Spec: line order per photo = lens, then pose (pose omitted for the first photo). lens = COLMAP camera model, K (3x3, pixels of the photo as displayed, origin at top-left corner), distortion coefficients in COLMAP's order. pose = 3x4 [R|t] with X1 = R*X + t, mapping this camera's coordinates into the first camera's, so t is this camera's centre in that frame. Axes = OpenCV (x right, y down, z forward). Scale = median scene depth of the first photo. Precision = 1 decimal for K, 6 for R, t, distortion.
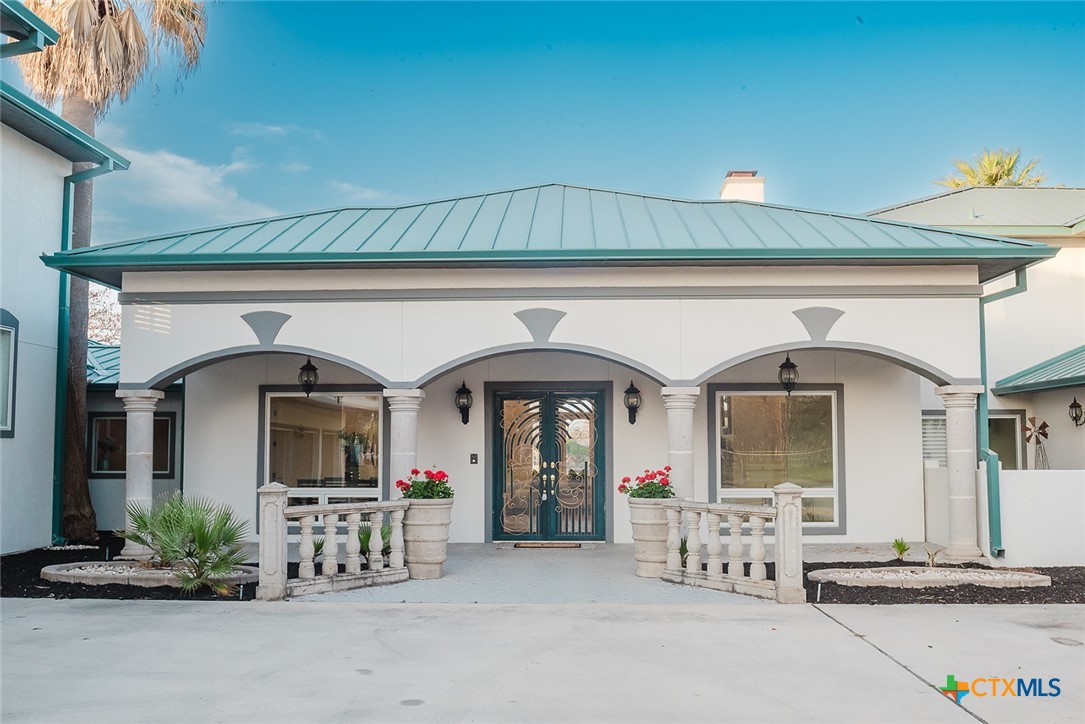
lens RADIAL K [[1038.4, 0, 540.3], [0, 1038.4, 380.1], [0, 0, 1]] dist [-0.065642, 0.005666]
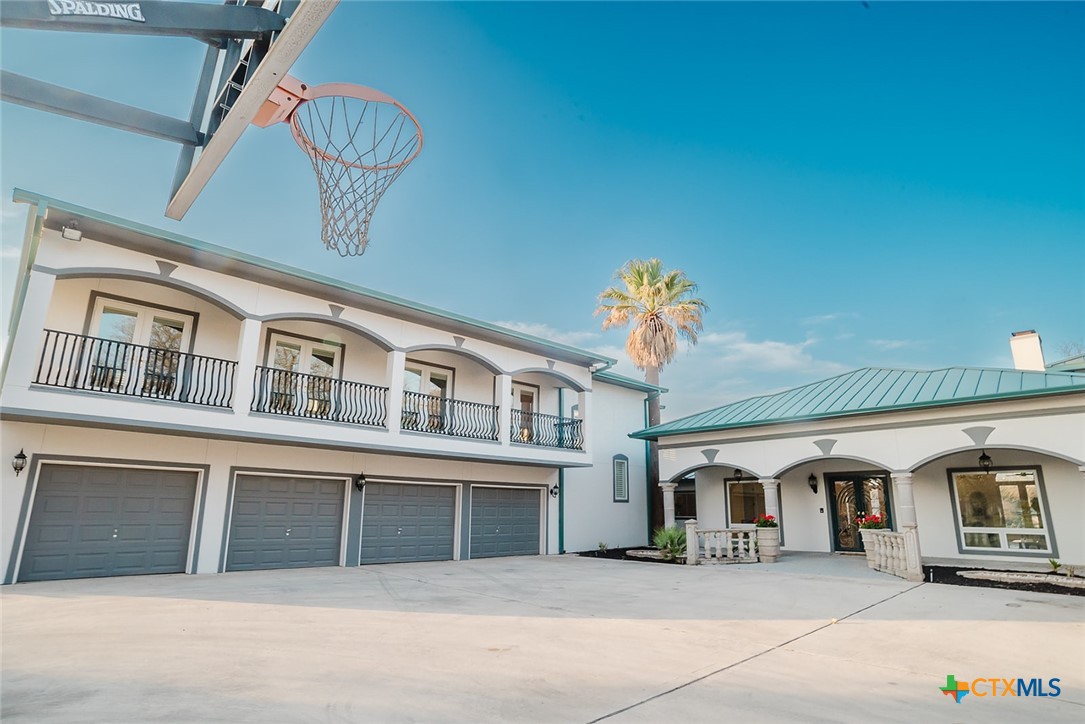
lens RADIAL K [[573.3, 0, 533.4], [0, 573.3, 362.7], [0, 0, 1]] dist [-0.105620, 0.052978]
pose [[0.719137, -0.162165, -0.675681, 0.326418], [0.035716, 0.979728, -0.197124, -0.015395], [0.693950, 0.117627, 0.710350, -0.233140]]
